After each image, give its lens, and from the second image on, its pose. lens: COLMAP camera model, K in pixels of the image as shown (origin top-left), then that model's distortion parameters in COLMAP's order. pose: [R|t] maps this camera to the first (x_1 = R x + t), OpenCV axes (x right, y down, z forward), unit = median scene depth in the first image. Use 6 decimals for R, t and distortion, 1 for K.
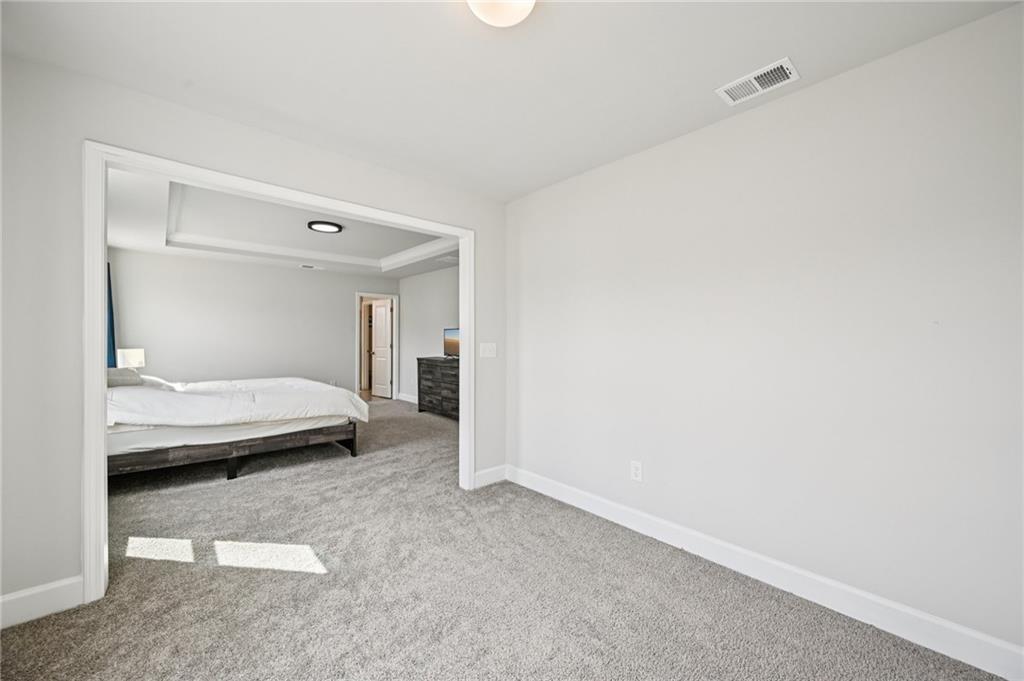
lens RADIAL K [[399.6, 0, 514.2], [0, 399.6, 336.5], [0, 0, 1]] dist [-0.001069, -0.000065]
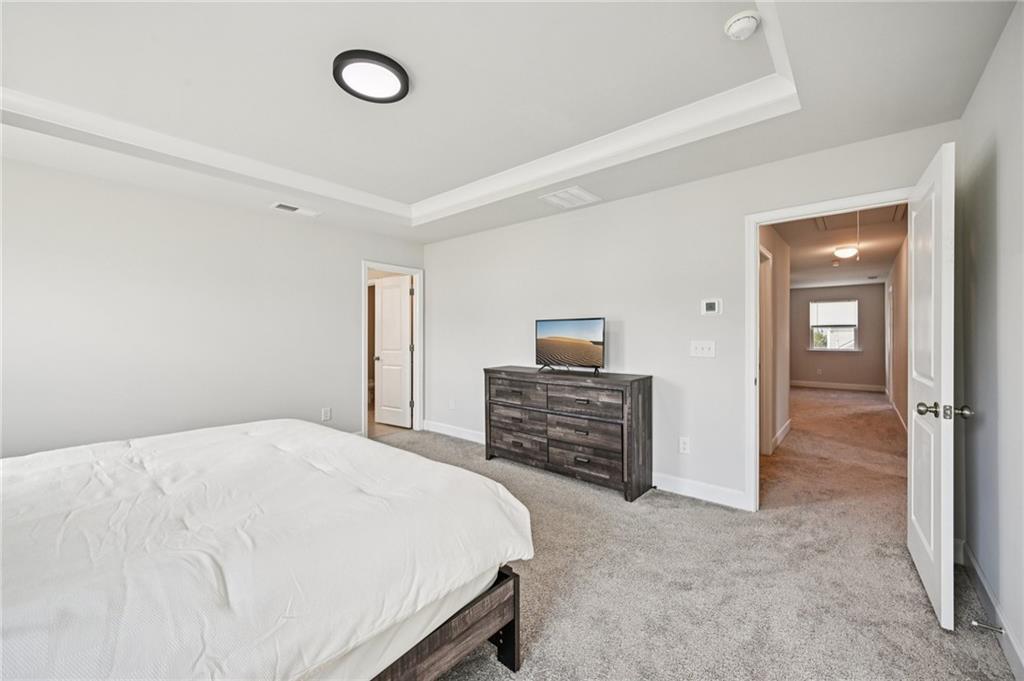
lens RADIAL K [[399.6, 0, 514.2], [0, 399.6, 336.5], [0, 0, 1]] dist [-0.001069, -0.000065]
pose [[0.990700, -0.002862, 0.136035, -0.285951], [0.002006, 0.999977, 0.006428, 0.001939], [-0.136050, -0.006095, 0.990683, 0.414797]]
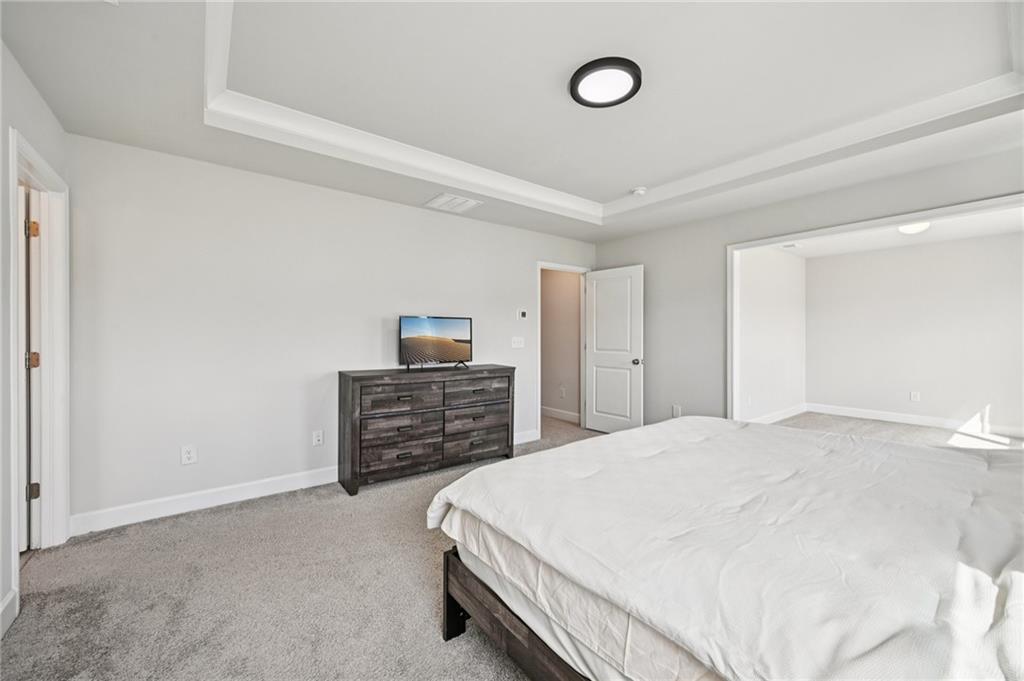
lens RADIAL K [[399.6, 0, 514.2], [0, 399.6, 336.5], [0, 0, 1]] dist [-0.001069, -0.000065]
pose [[0.070155, -0.006401, 0.997516, -0.694443], [-0.006037, 0.999958, 0.006841, 0.004578], [-0.997518, -0.006502, 0.070114, 0.804791]]
